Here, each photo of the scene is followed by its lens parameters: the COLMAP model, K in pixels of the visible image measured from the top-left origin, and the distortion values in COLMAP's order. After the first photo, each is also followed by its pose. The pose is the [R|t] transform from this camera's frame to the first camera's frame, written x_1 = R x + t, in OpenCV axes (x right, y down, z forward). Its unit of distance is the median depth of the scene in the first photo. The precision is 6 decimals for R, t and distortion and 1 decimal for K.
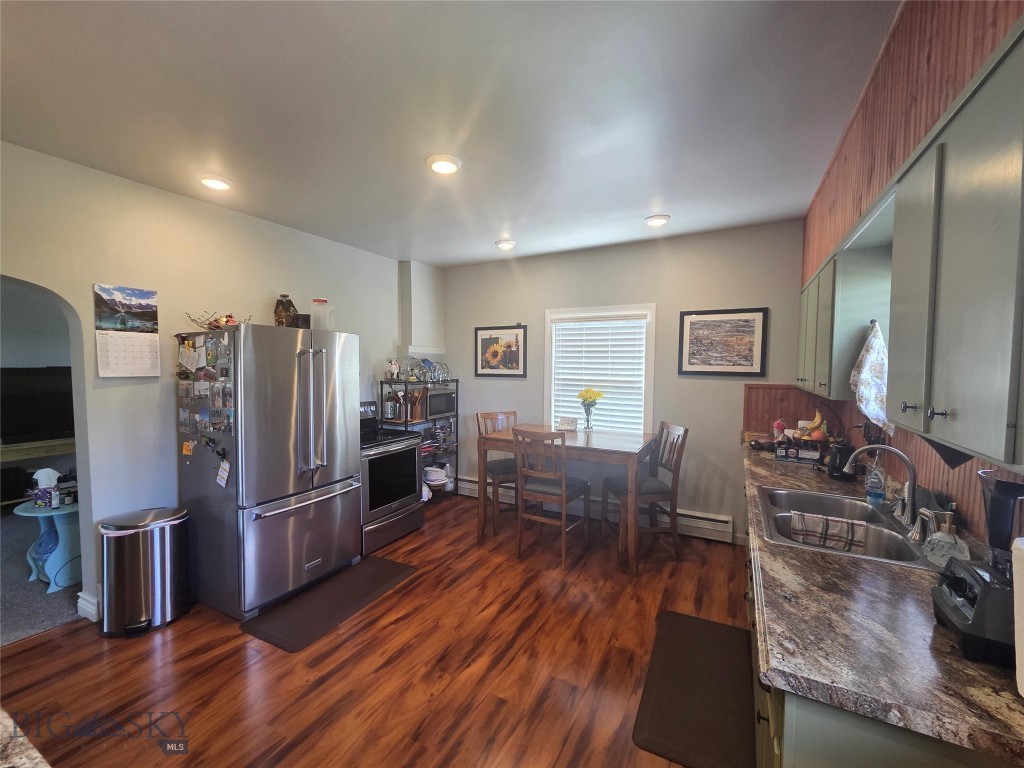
lens RADIAL K [[426.0, 0, 513.3], [0, 426.0, 383.0], [0, 0, 1]] dist [0.009347, -0.000900]
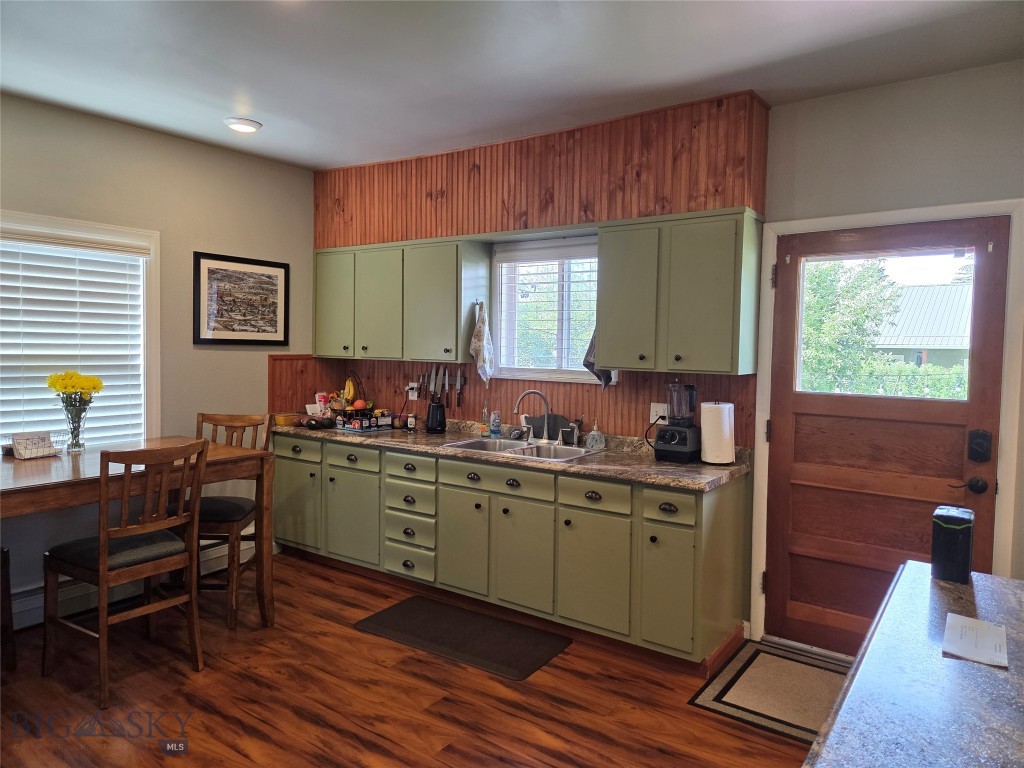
lens RADIAL K [[691.8, 0, 512.8], [0, 691.8, 376.8], [0, 0, 1]] dist [0.057878, -0.021589]
pose [[0.118764, -0.055557, 0.991367, -0.718298], [0.031559, 0.998140, 0.052156, -0.011065], [-0.992421, 0.025092, 0.120297, 0.393565]]
